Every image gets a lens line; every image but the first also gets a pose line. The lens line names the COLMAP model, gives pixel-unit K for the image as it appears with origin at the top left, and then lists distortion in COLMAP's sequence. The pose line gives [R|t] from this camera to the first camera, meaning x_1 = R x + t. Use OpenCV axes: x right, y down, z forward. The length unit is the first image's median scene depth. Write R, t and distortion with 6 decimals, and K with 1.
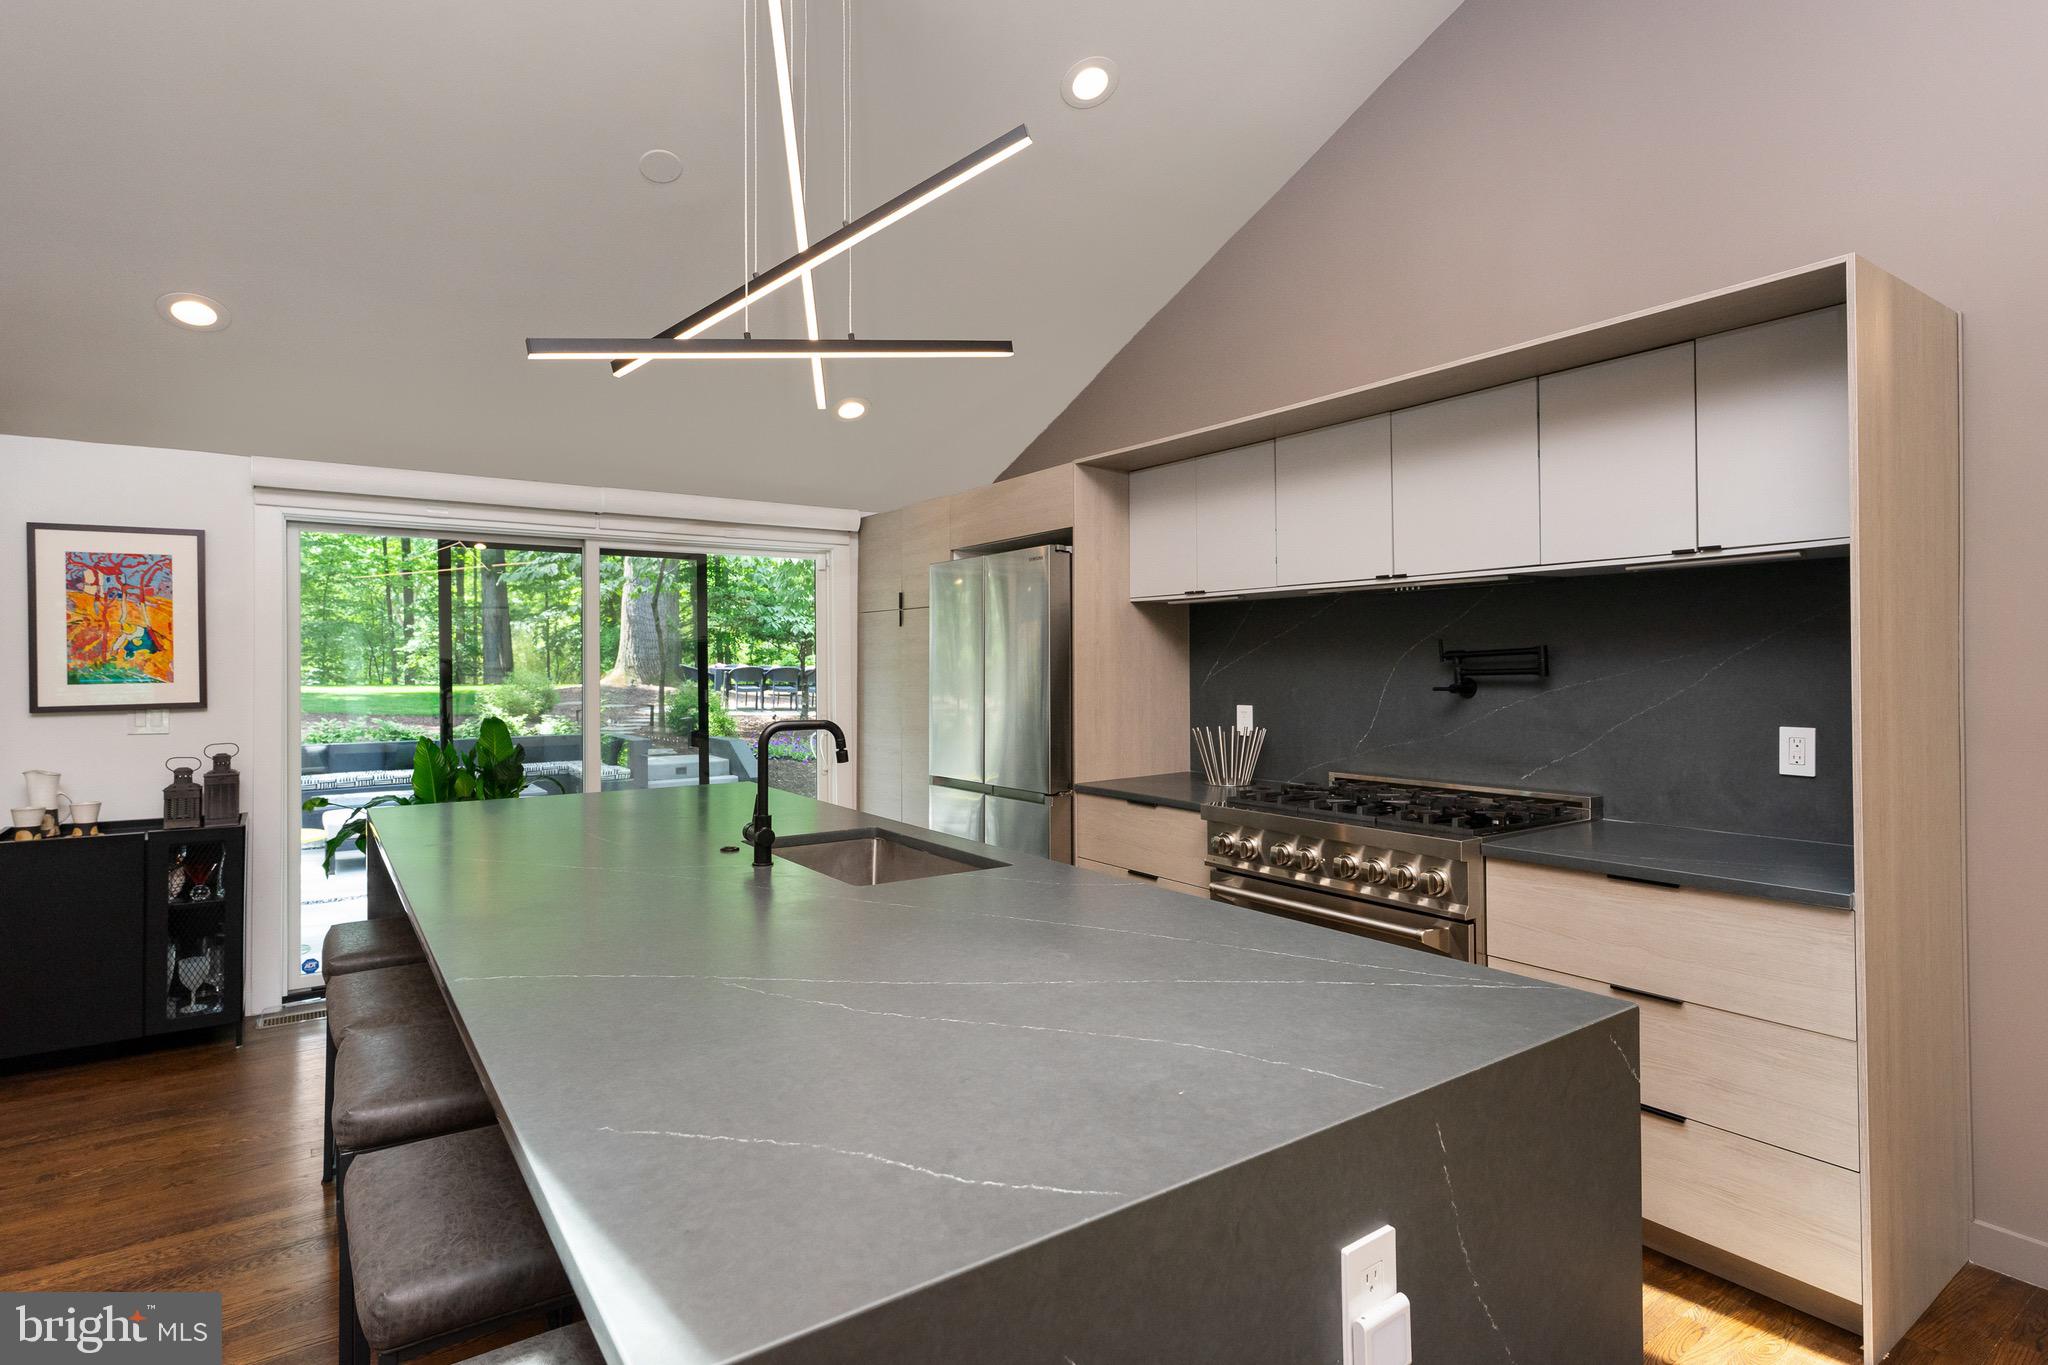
lens RADIAL K [[1058.9, 0, 1027.1], [0, 1058.9, 658.5], [0, 0, 1]] dist [0.005488, -0.001449]
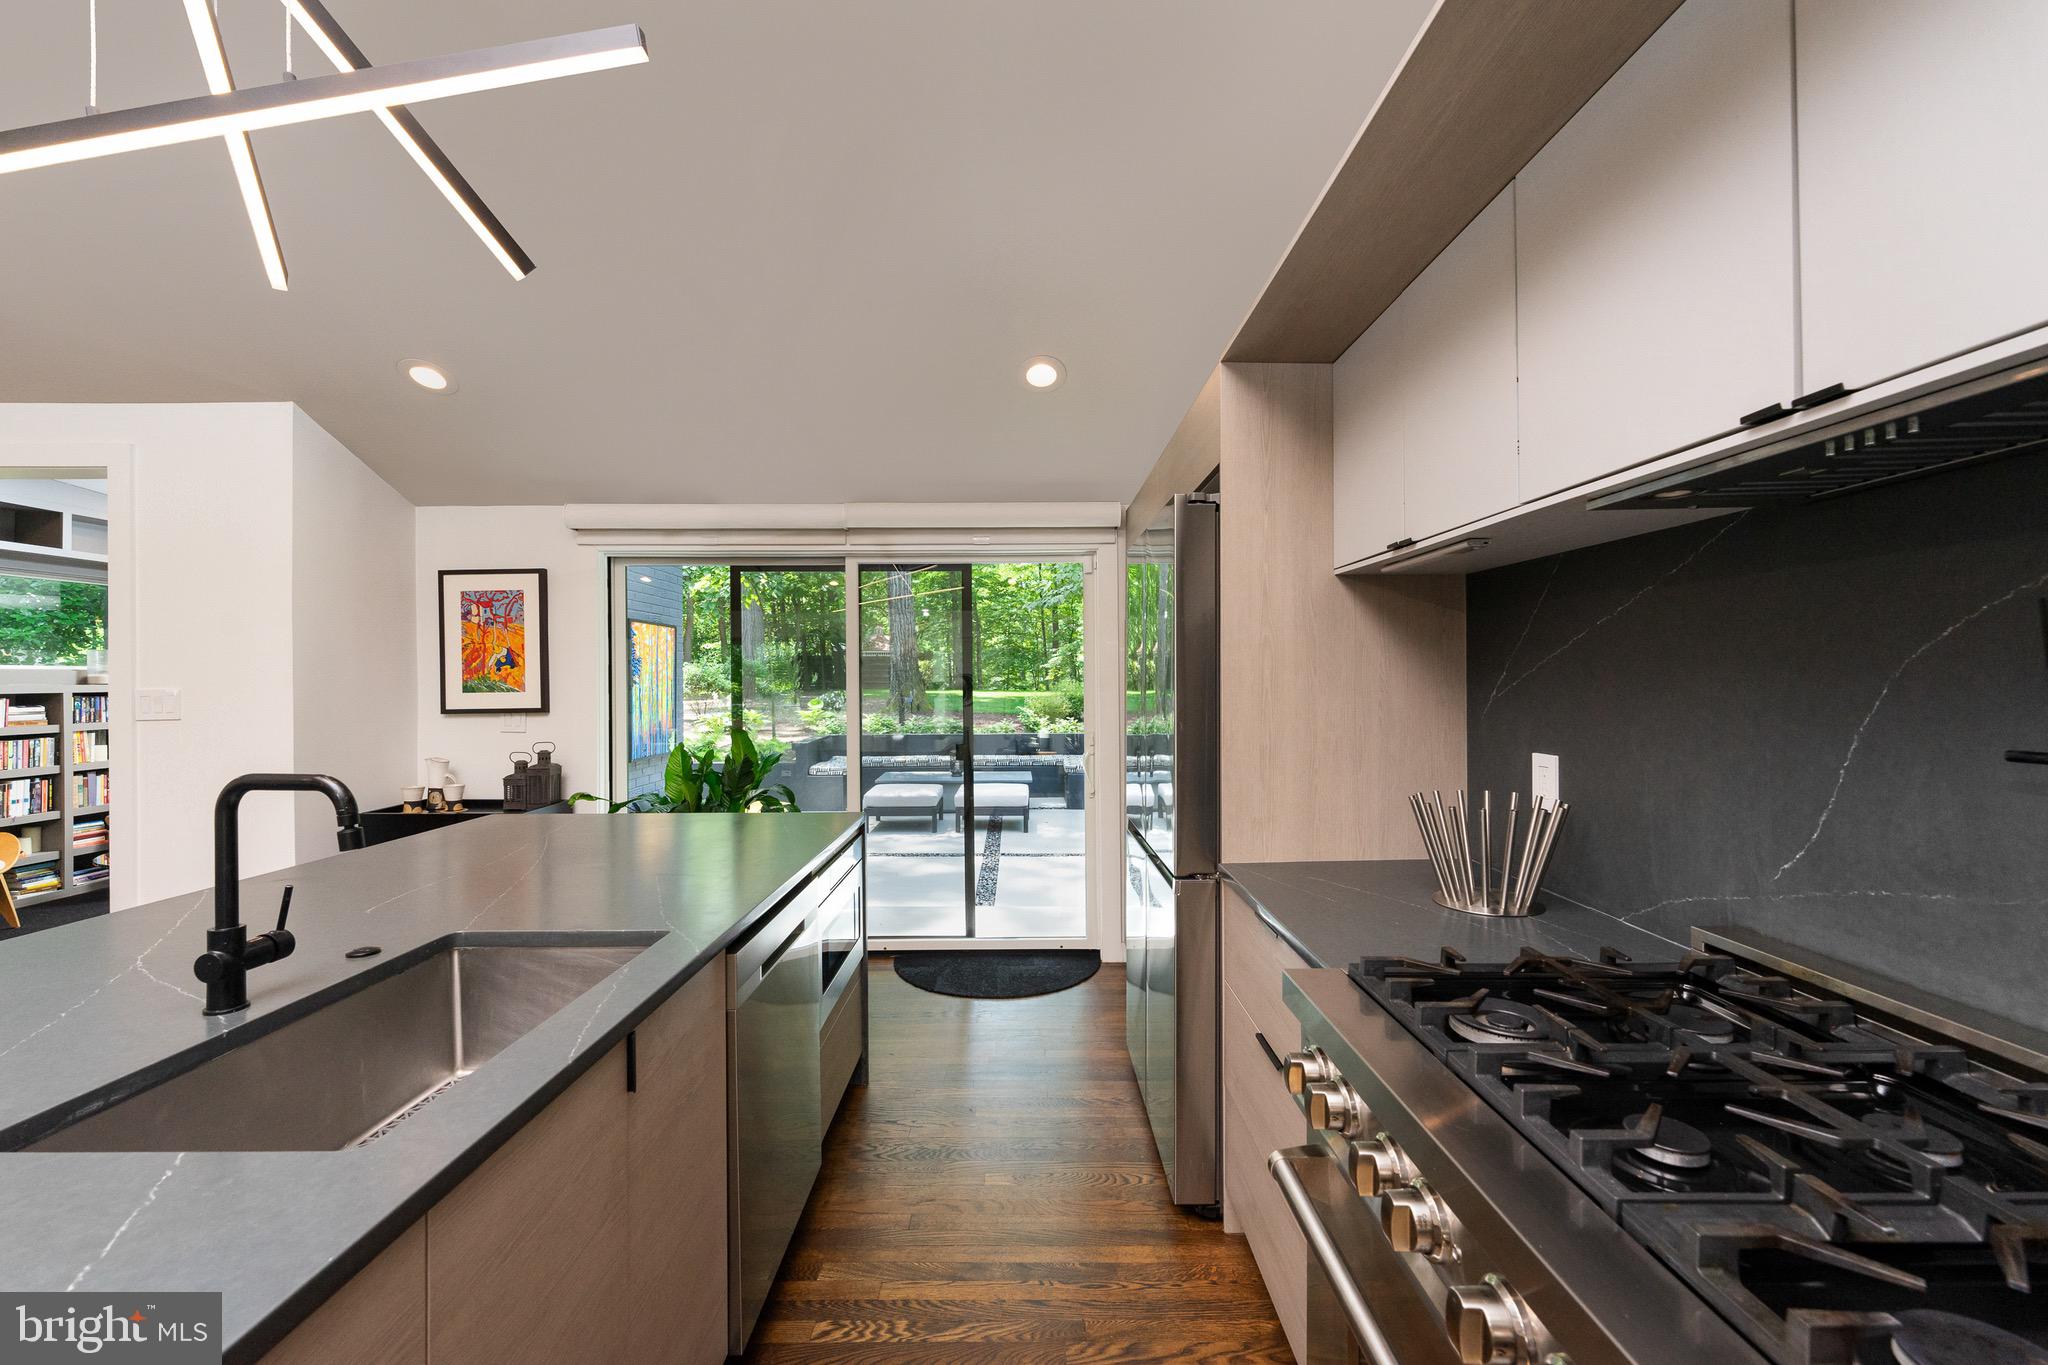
lens RADIAL K [[833.8, 0, 1023.3], [0, 833.8, 675.8], [0, 0, 1]] dist [0.004105, 0.000092]
pose [[0.822302, -0.001448, -0.569050, 0.241026], [0.004473, 0.999982, 0.003919, 0.002577], [0.569034, -0.005768, 0.822294, 0.532986]]
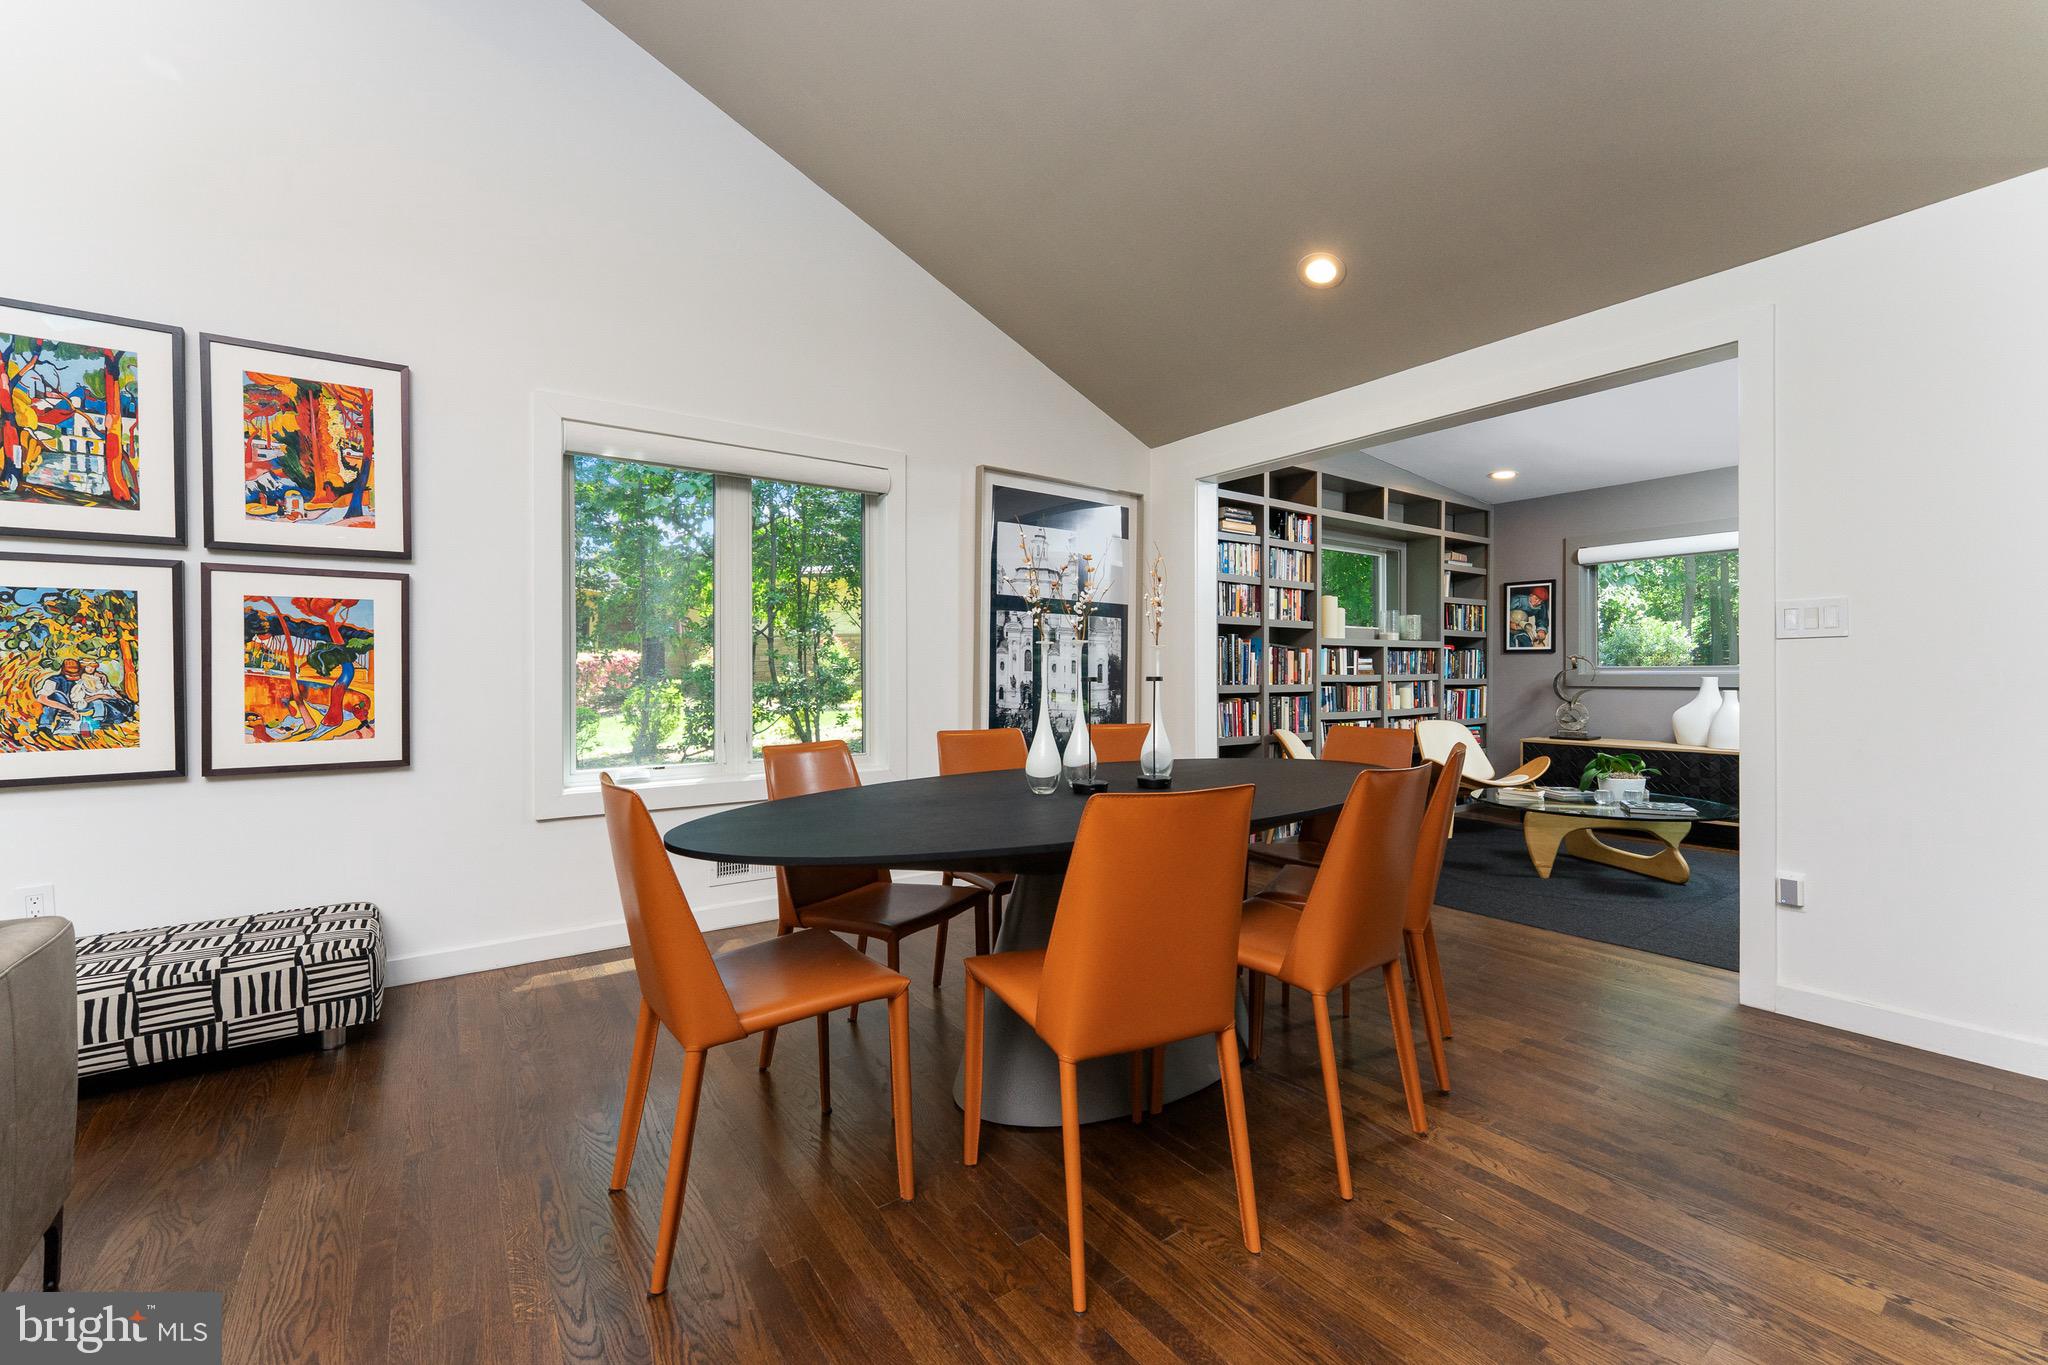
lens RADIAL K [[833.8, 0, 1025.9], [0, 833.8, 672.8], [0, 0, 1]] dist [0.004105, 0.000092]
pose [[0.013922, 0.001551, -0.999902, -0.284072], [0.010155, 0.999947, 0.001692, 0.066689], [0.999852, -0.010178, 0.013906, 0.093175]]
